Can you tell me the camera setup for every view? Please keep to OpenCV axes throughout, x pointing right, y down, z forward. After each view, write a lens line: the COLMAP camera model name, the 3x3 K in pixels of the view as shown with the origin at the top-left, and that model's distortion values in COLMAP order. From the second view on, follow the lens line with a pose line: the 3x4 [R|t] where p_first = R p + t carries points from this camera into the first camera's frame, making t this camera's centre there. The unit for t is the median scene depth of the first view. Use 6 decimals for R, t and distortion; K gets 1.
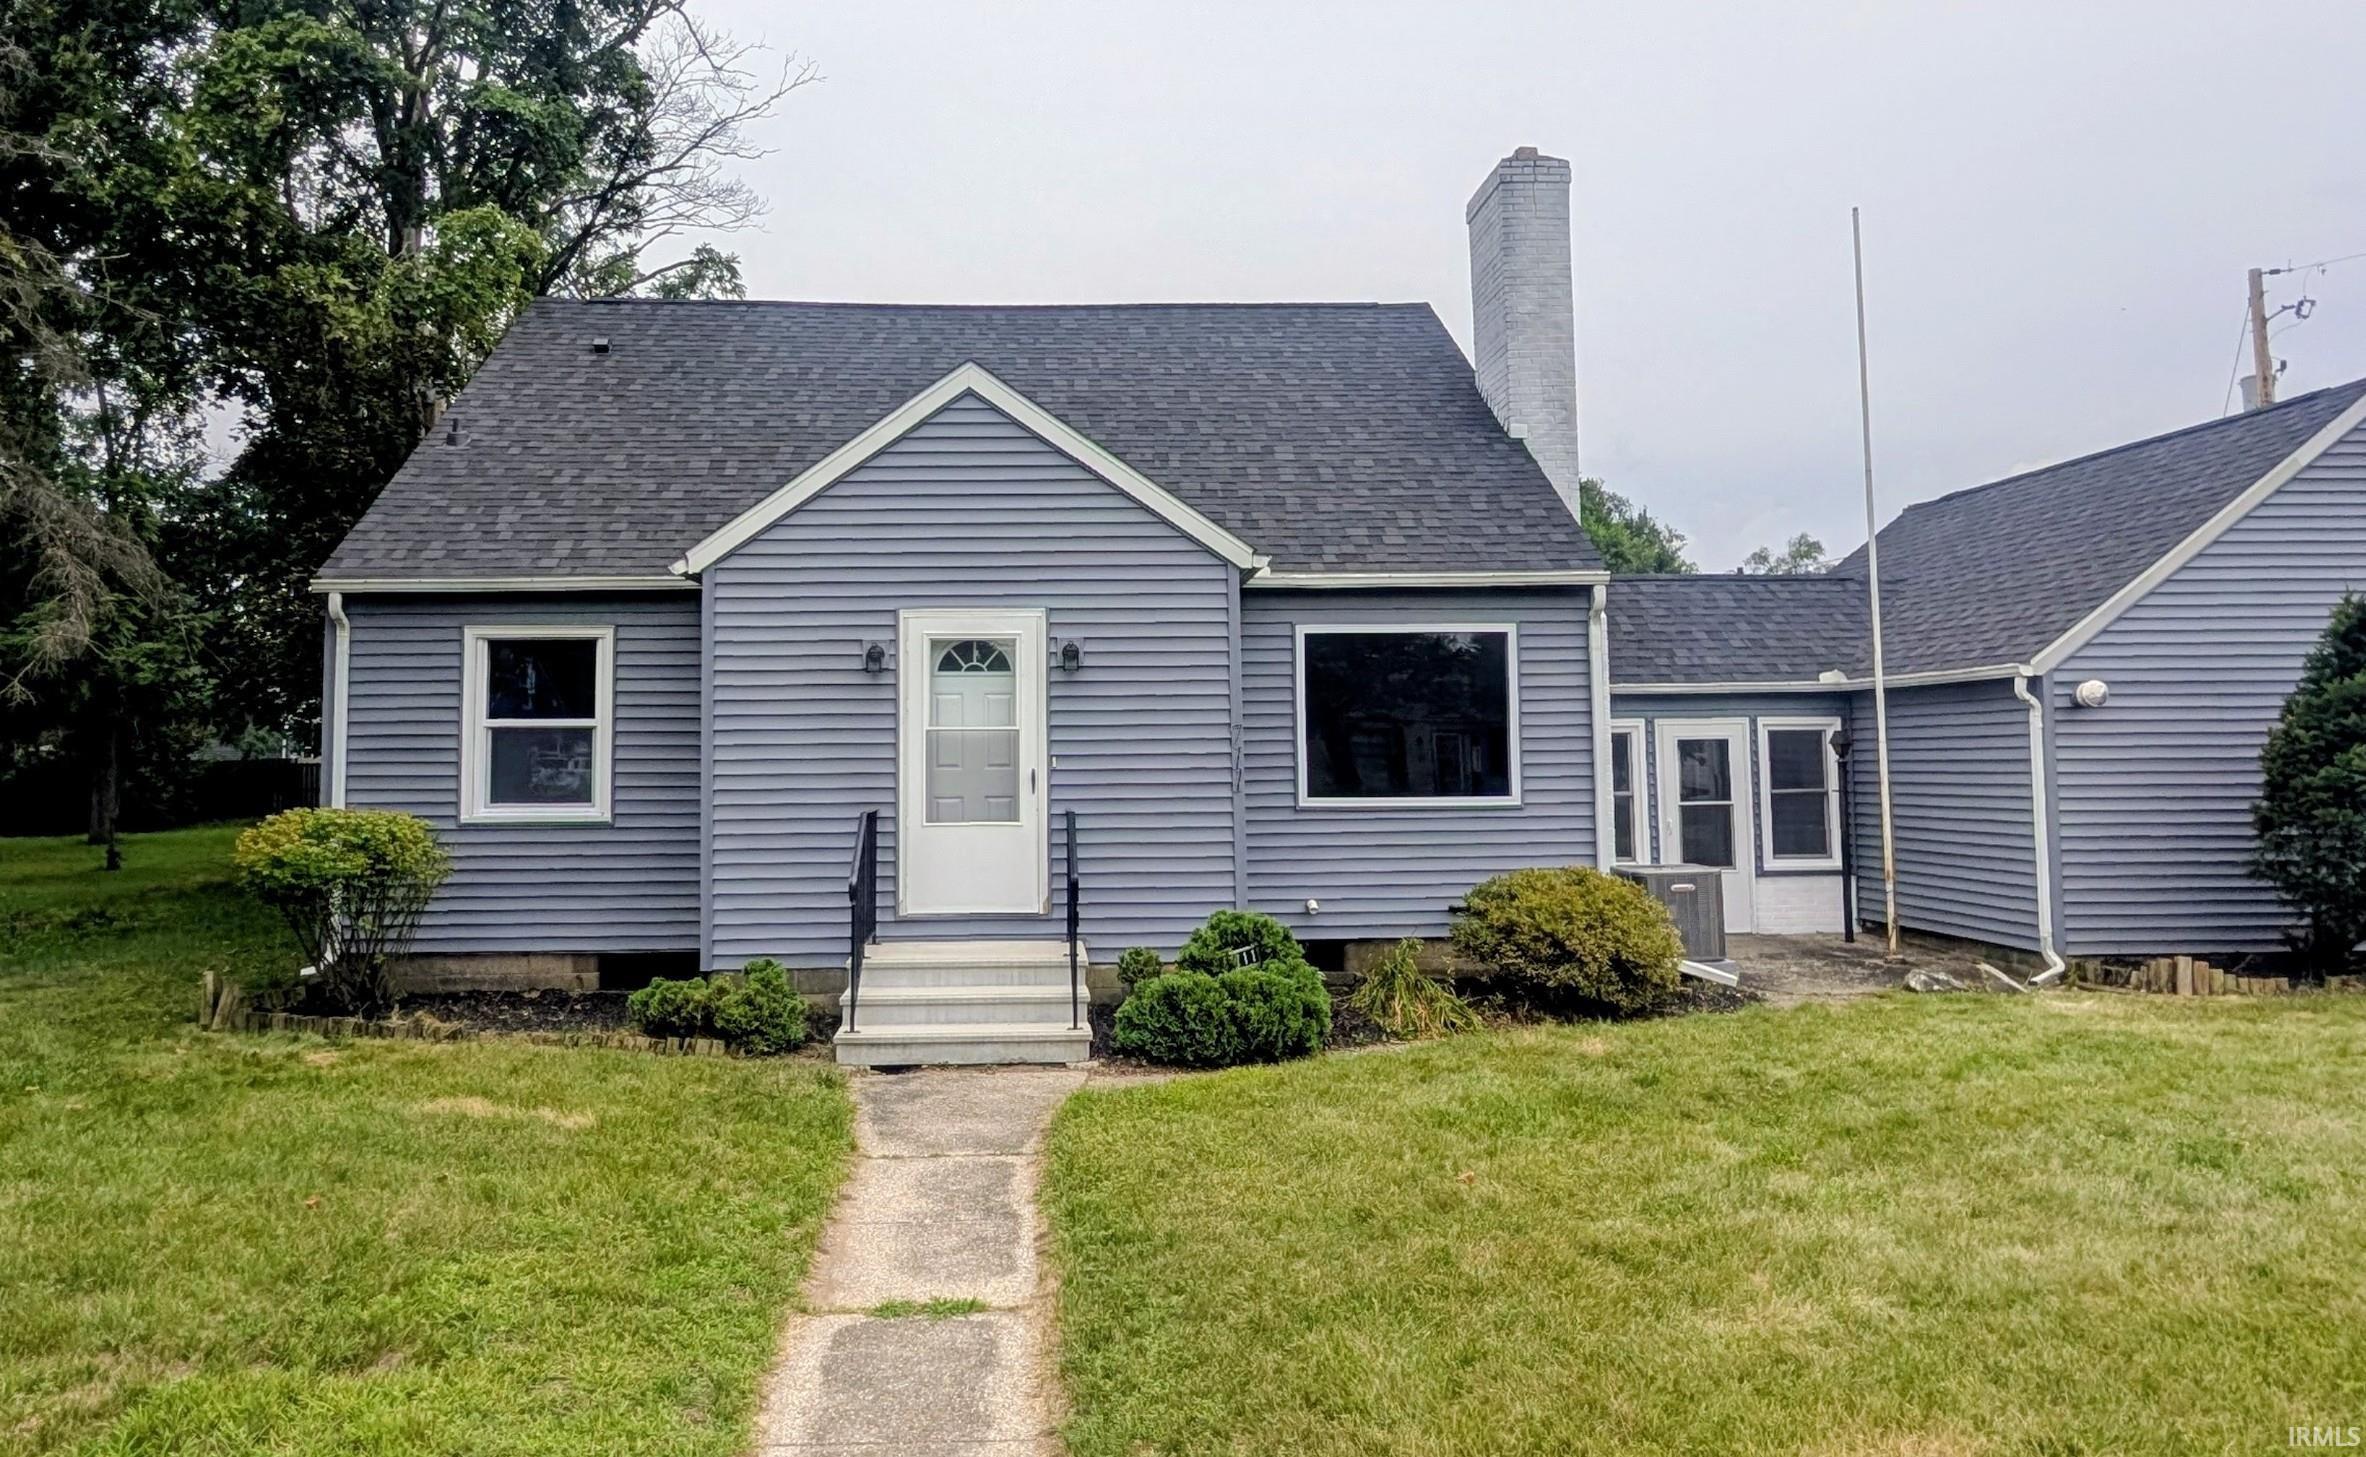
lens RADIAL K [[1755.7, 0, 1179.9], [0, 1755.7, 611.4], [0, 0, 1]] dist [-0.002234, 0.000946]
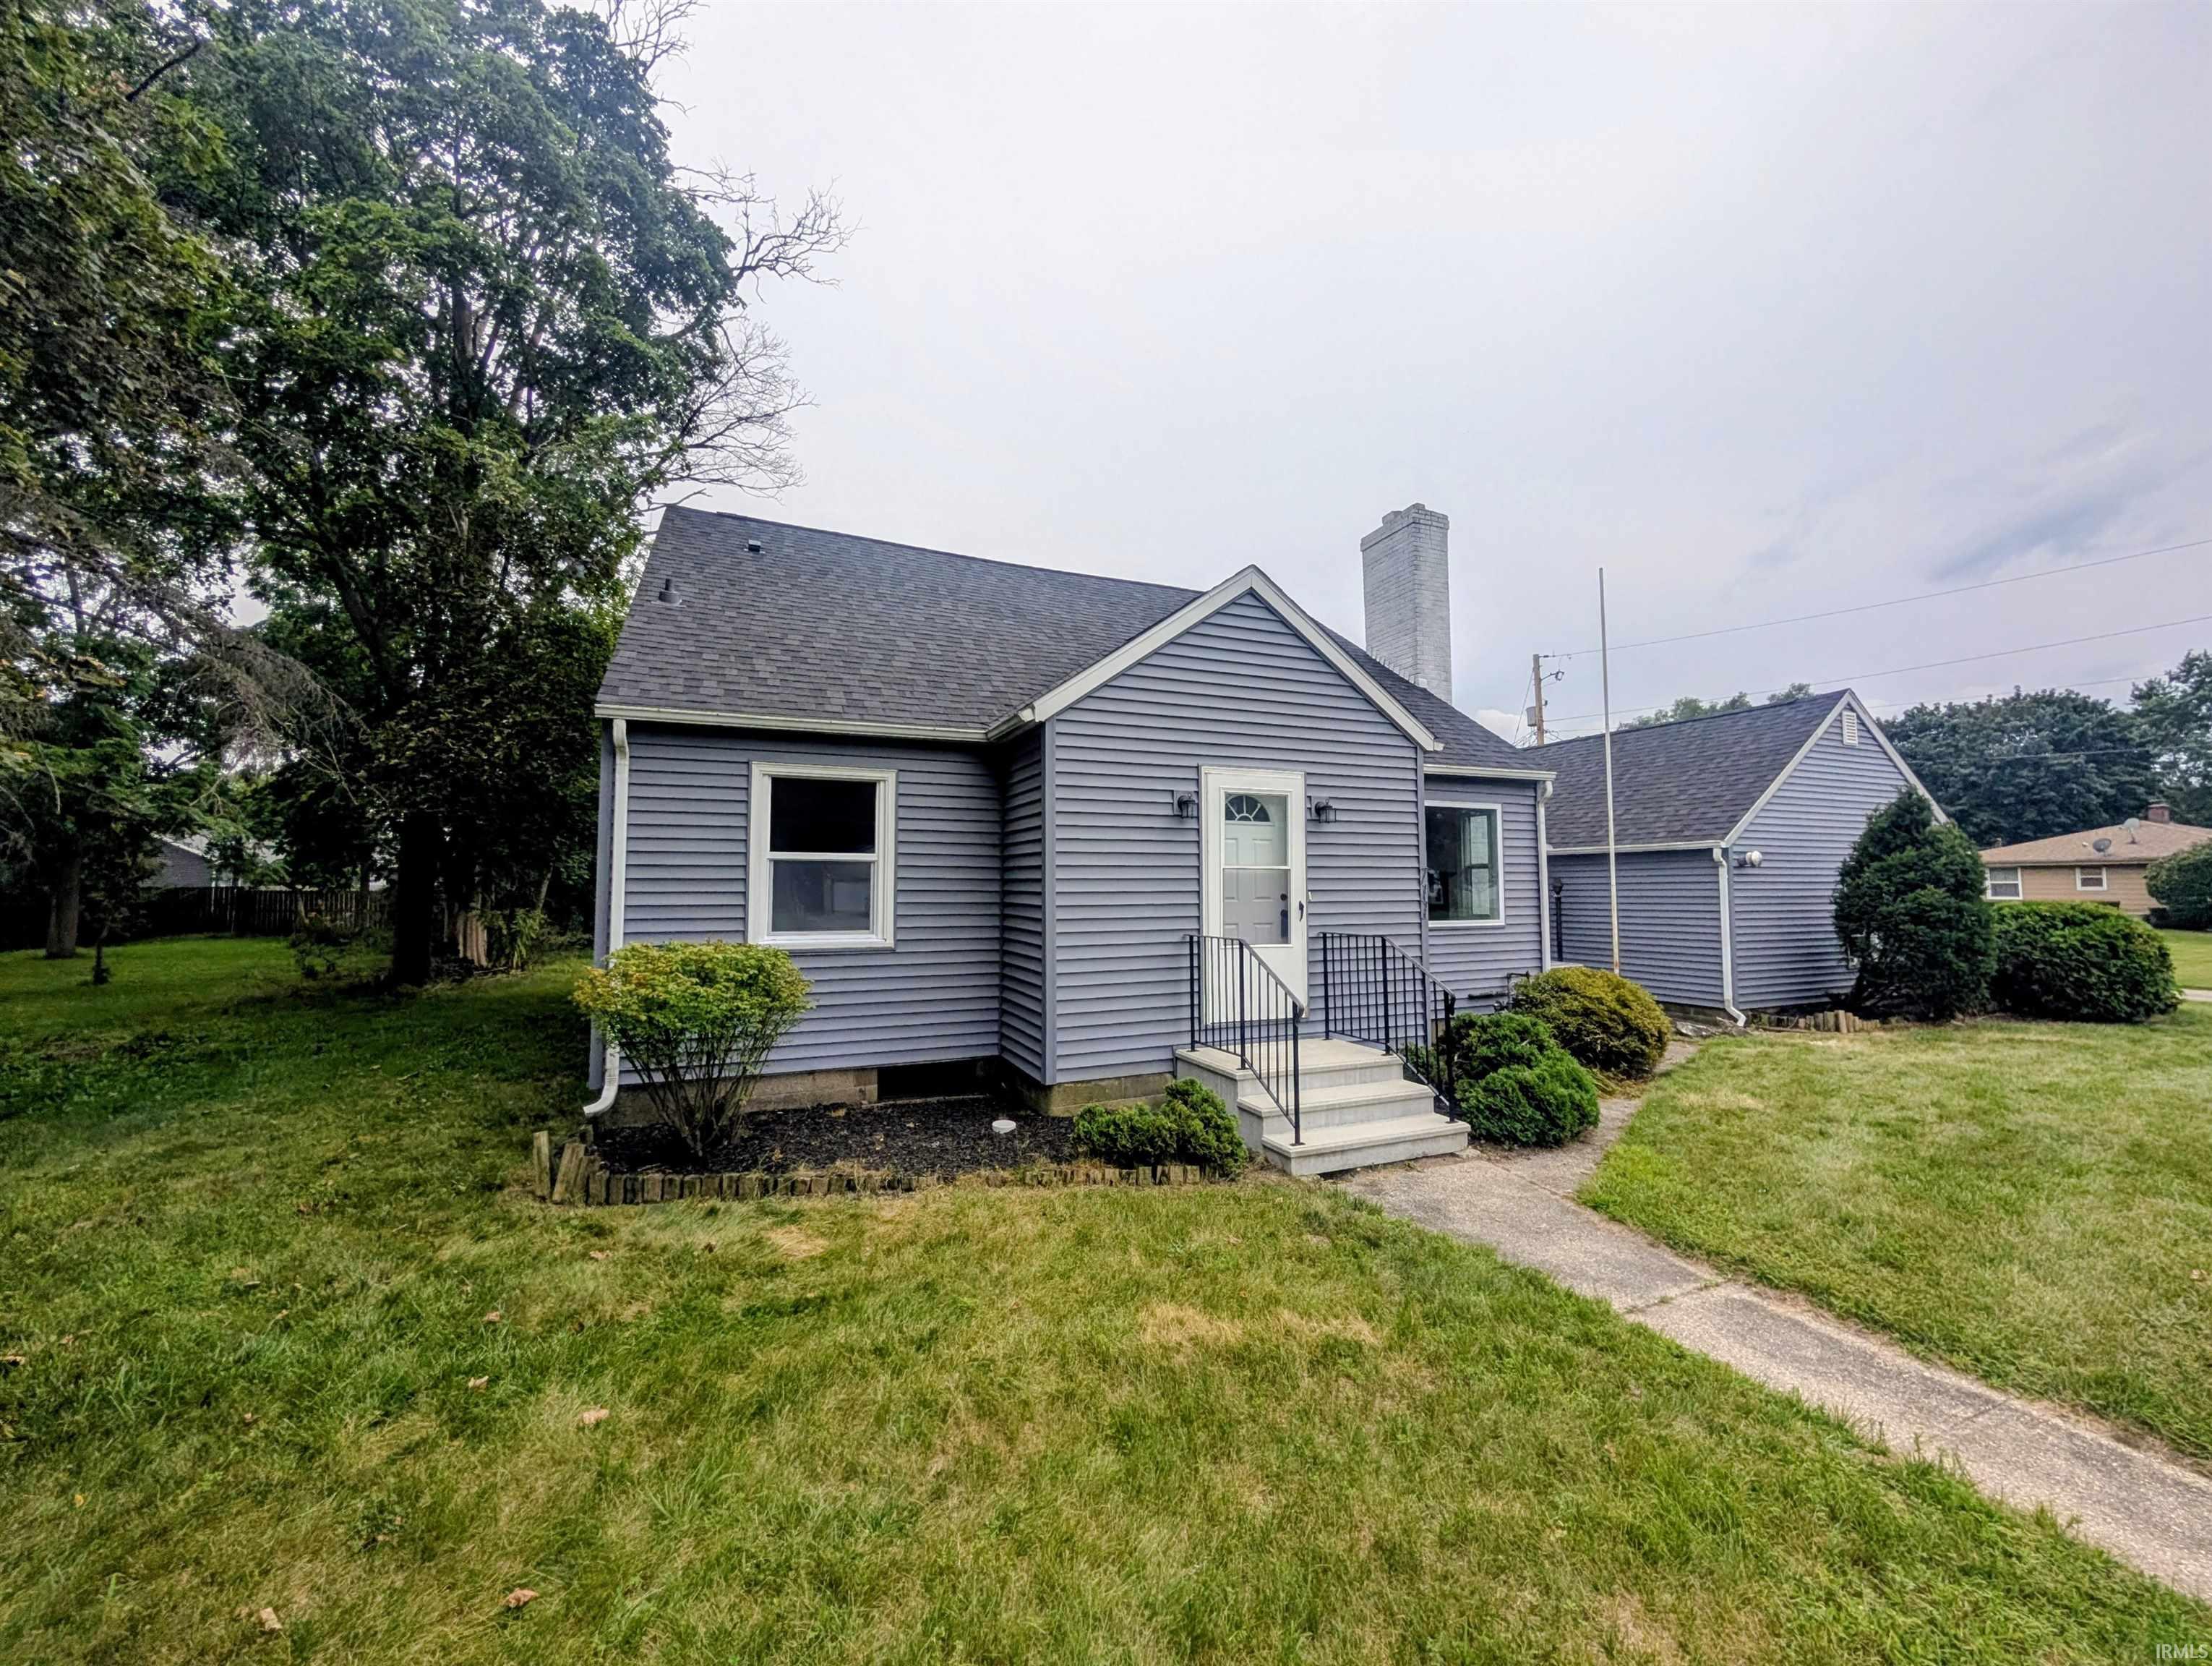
lens RADIAL K [[868.8, 0, 1091.4], [0, 868.8, 831.5], [0, 0, 1]] dist [0.000194, 0.000100]
pose [[0.928367, 0.031892, 0.370295, -0.413301], [-0.037602, 0.999259, 0.008210, 0.038140], [-0.369759, -0.021545, 0.928878, 0.448213]]
